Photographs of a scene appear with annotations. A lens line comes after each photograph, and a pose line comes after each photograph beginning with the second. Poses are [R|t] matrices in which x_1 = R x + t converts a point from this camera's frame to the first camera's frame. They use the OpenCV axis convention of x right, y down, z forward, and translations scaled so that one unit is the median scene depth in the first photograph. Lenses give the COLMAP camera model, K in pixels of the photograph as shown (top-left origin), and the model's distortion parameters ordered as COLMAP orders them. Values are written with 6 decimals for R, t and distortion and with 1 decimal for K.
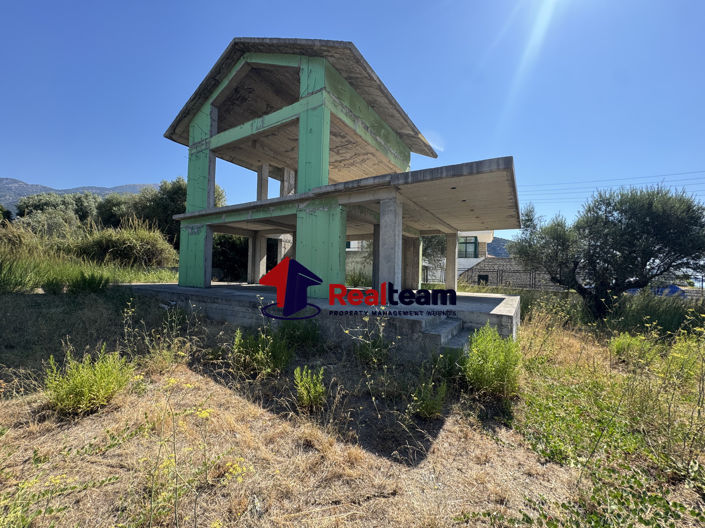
lens RADIAL K [[281.8, 0, 352.2], [0, 281.8, 264.7], [0, 0, 1]] dist [-0.004438, 0.000809]
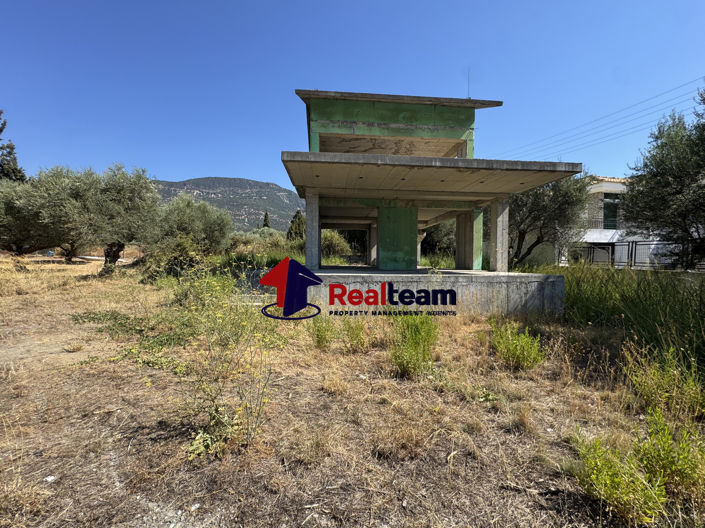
lens RADIAL K [[281.8, 0, 351.5], [0, 281.8, 266.0], [0, 0, 1]] dist [-0.004438, 0.000809]
pose [[0.603204, -0.003461, -0.797580, 0.827375], [0.028816, 0.999432, 0.017456, 0.054881], [0.797066, -0.033512, 0.602961, 0.221281]]
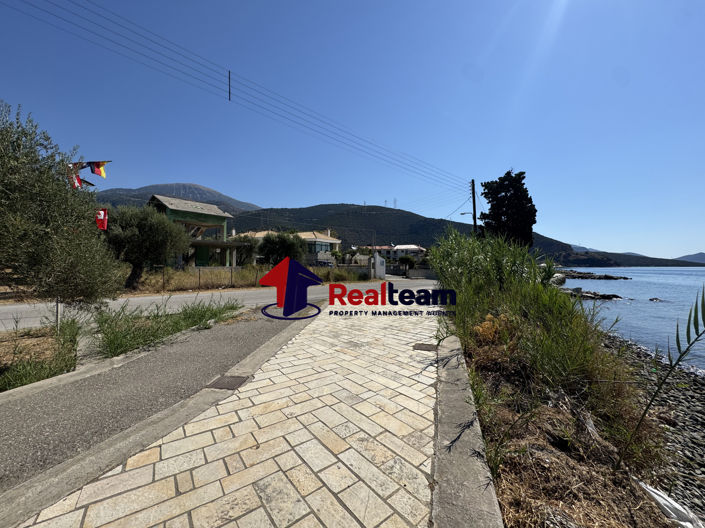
lens RADIAL K [[281.8, 0, 355.1], [0, 281.8, 265.3], [0, 0, 1]] dist [-0.004438, 0.000809]
pose [[0.997862, -0.020564, -0.062039, 2.023856], [0.022373, 0.999340, 0.028610, 0.028372], [0.061410, -0.029937, 0.997664, -2.078477]]
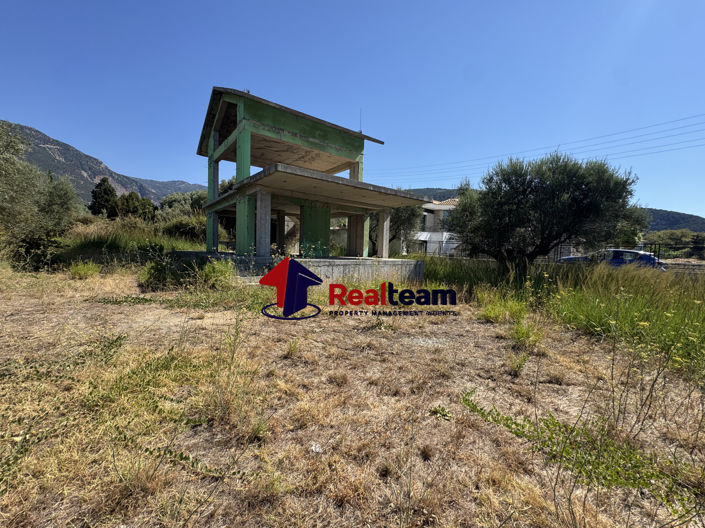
lens RADIAL K [[281.8, 0, 350.6], [0, 281.8, 266.6], [0, 0, 1]] dist [-0.004438, 0.000809]
pose [[0.938824, 0.024021, -0.343559, 0.716563], [0.002318, 0.997101, 0.076050, 0.039451], [0.344390, -0.072194, 0.936047, -0.195444]]
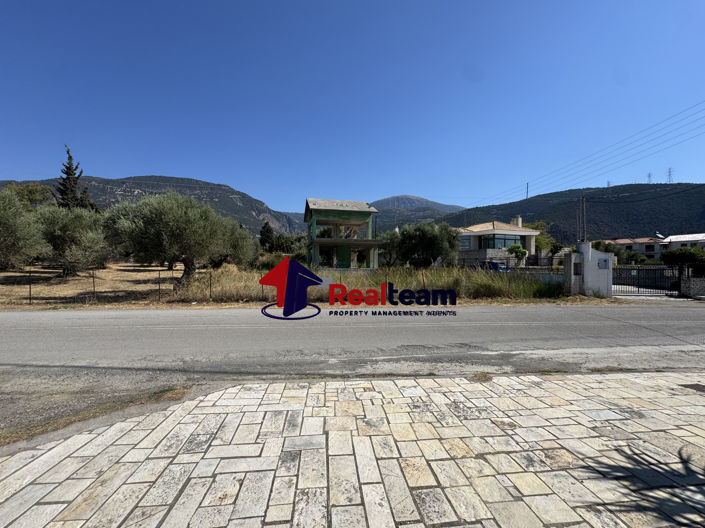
lens RADIAL K [[281.8, 0, 350.9], [0, 281.8, 264.4], [0, 0, 1]] dist [-0.004438, 0.000809]
pose [[0.716861, -0.022556, -0.696852, 2.194181], [0.031075, 0.999517, -0.000385, 0.057762], [0.696524, -0.021378, 0.717215, -1.074698]]
